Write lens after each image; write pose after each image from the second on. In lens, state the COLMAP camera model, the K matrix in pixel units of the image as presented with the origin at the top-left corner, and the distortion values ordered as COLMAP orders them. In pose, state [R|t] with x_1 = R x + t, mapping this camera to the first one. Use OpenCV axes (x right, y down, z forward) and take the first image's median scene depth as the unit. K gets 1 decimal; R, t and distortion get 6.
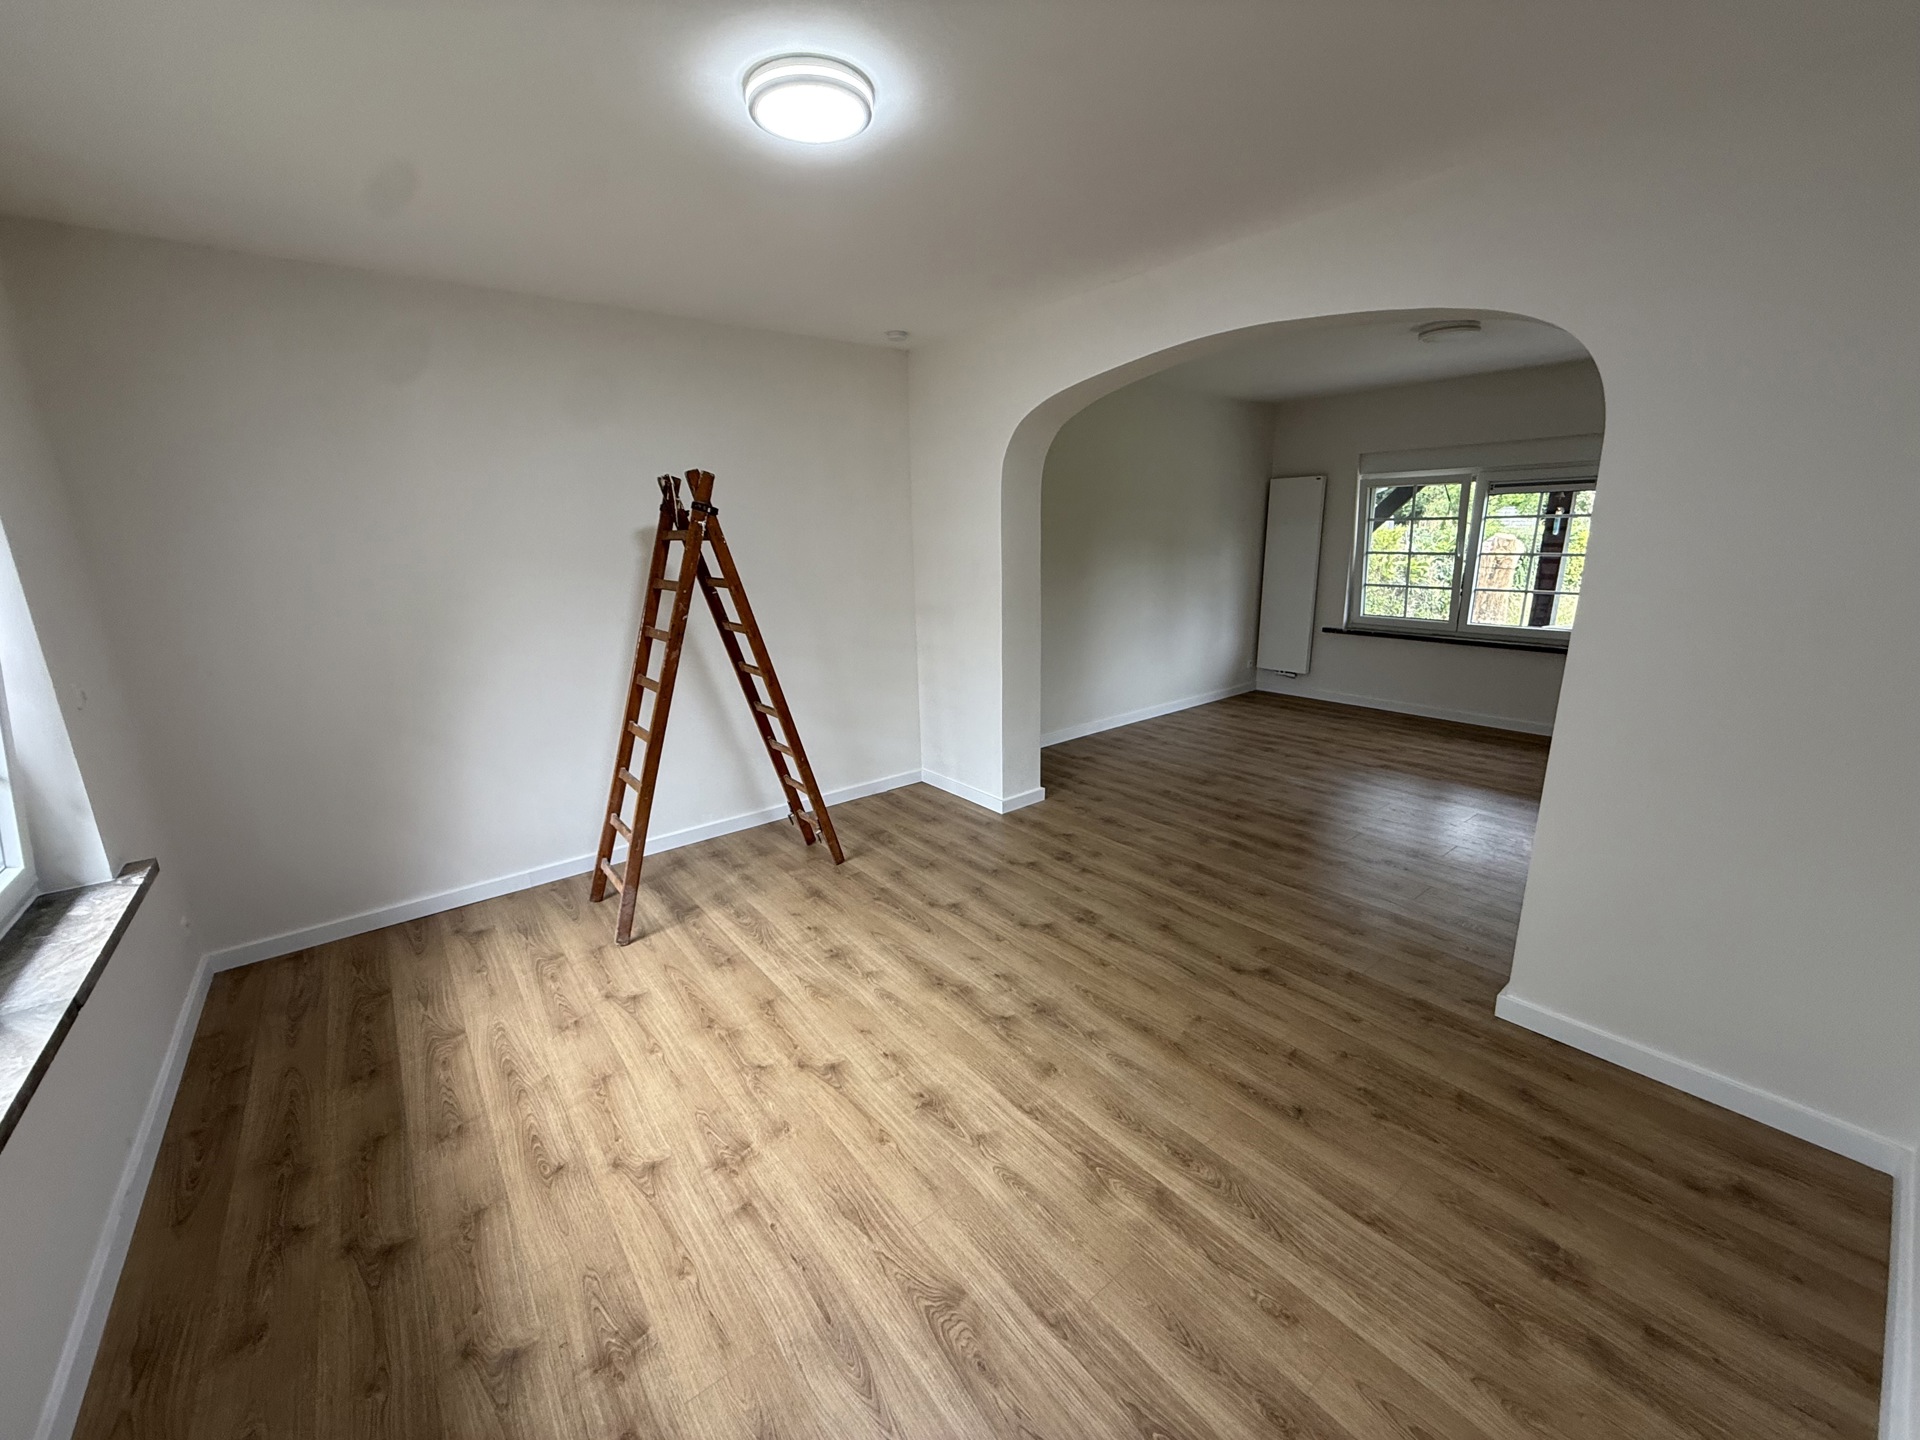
lens RADIAL K [[759.2, 0, 958.0], [0, 759.2, 720.0], [0, 0, 1]] dist [-0.002053, -0.000537]
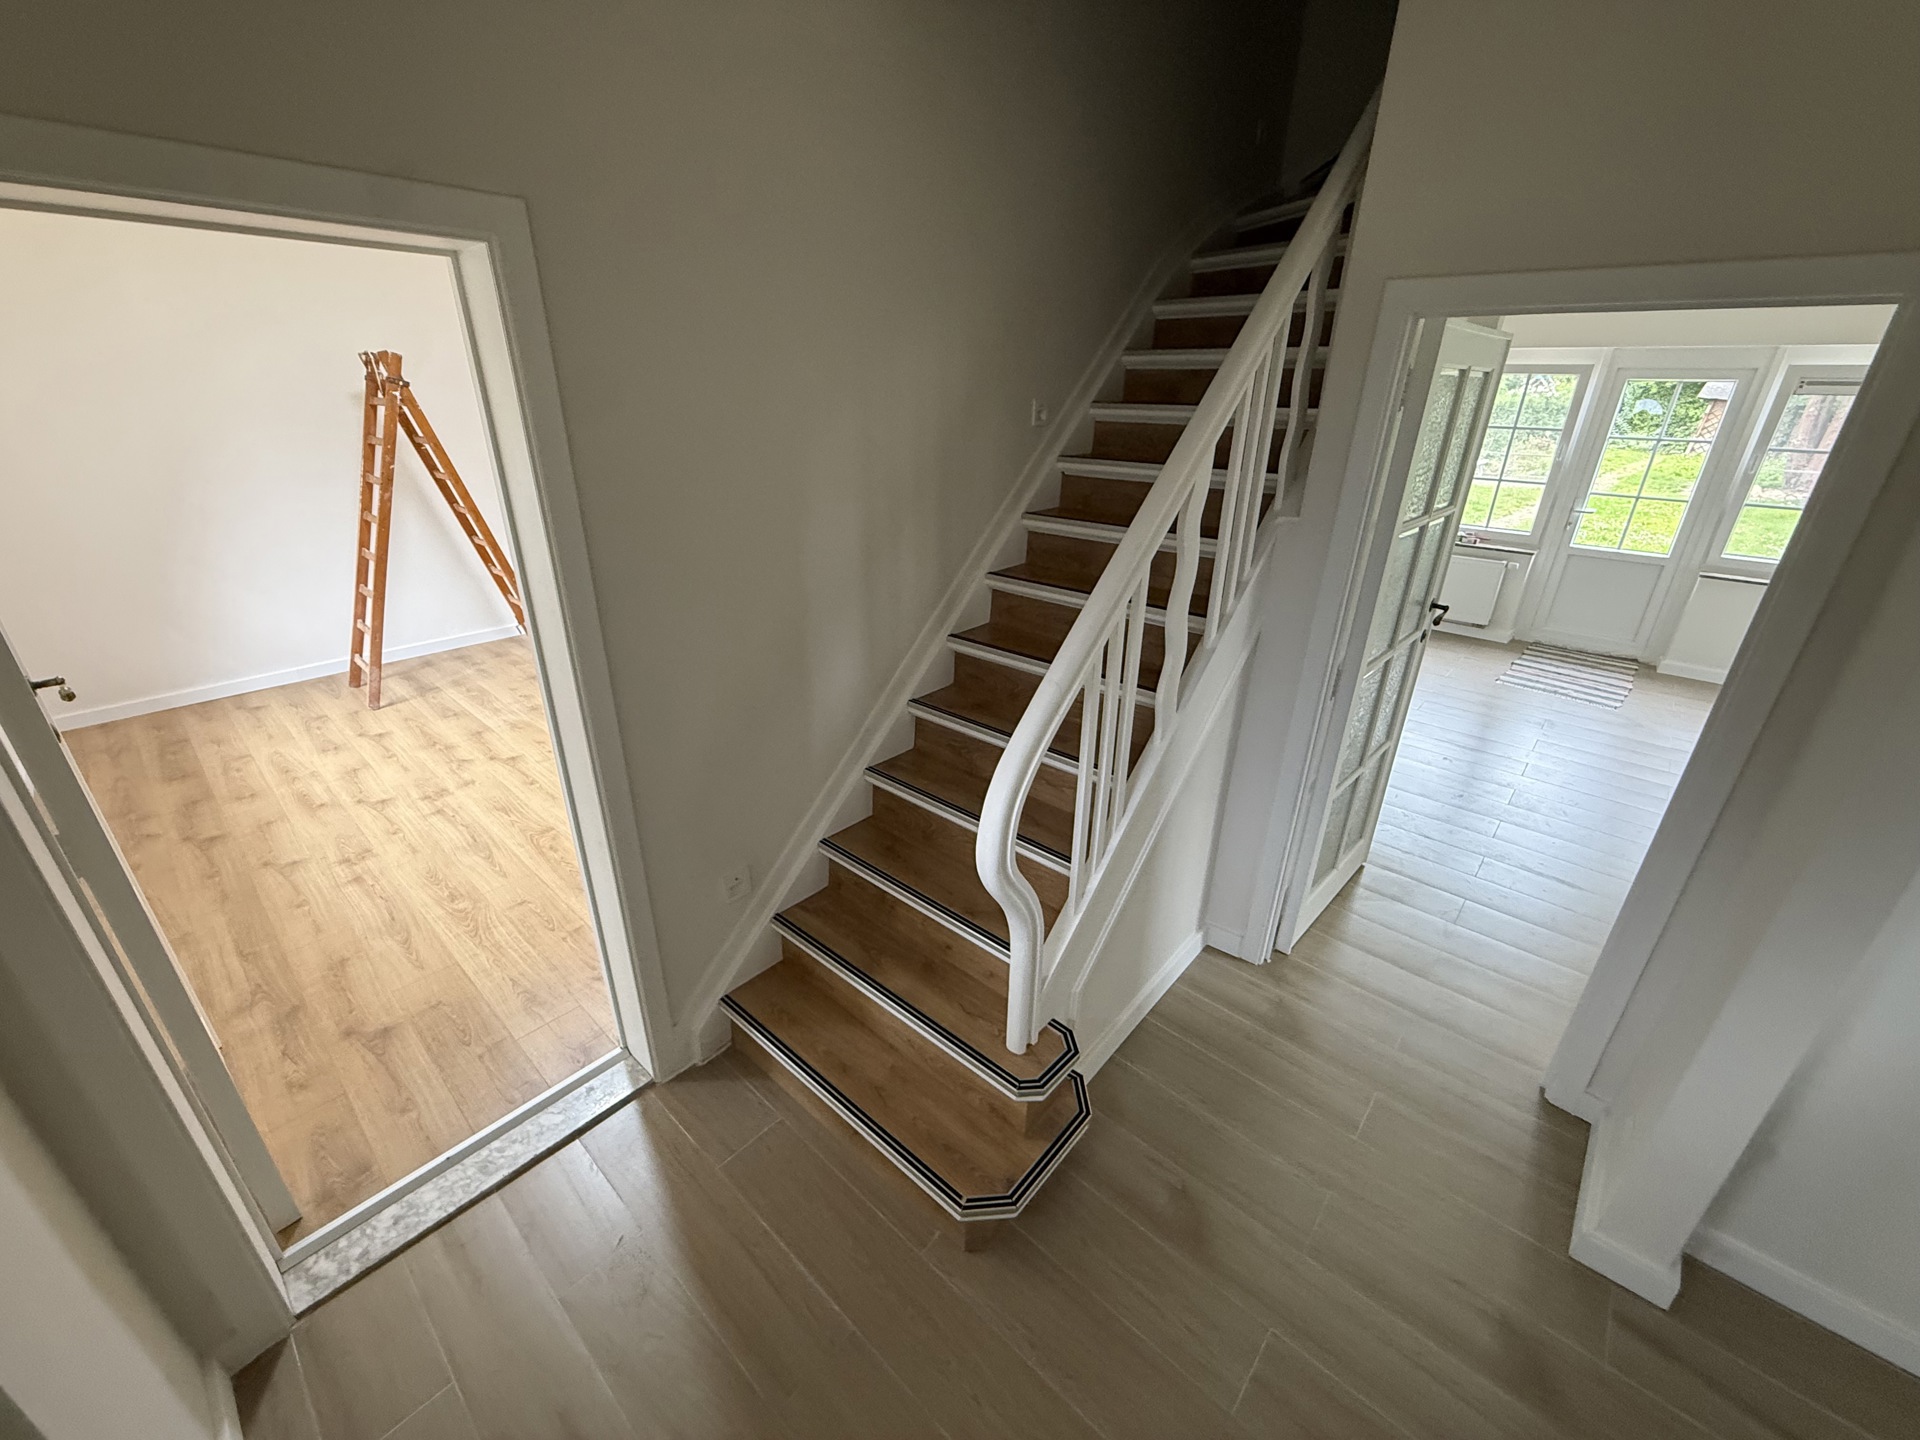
lens RADIAL K [[759.2, 0, 951.2], [0, 759.2, 713.5], [0, 0, 1]] dist [-0.002053, -0.000537]
pose [[0.985104, -0.037173, 0.167892, 0.390810], [0.008621, 0.985804, 0.167680, 0.082740], [-0.171742, -0.163735, 0.971440, -0.570495]]
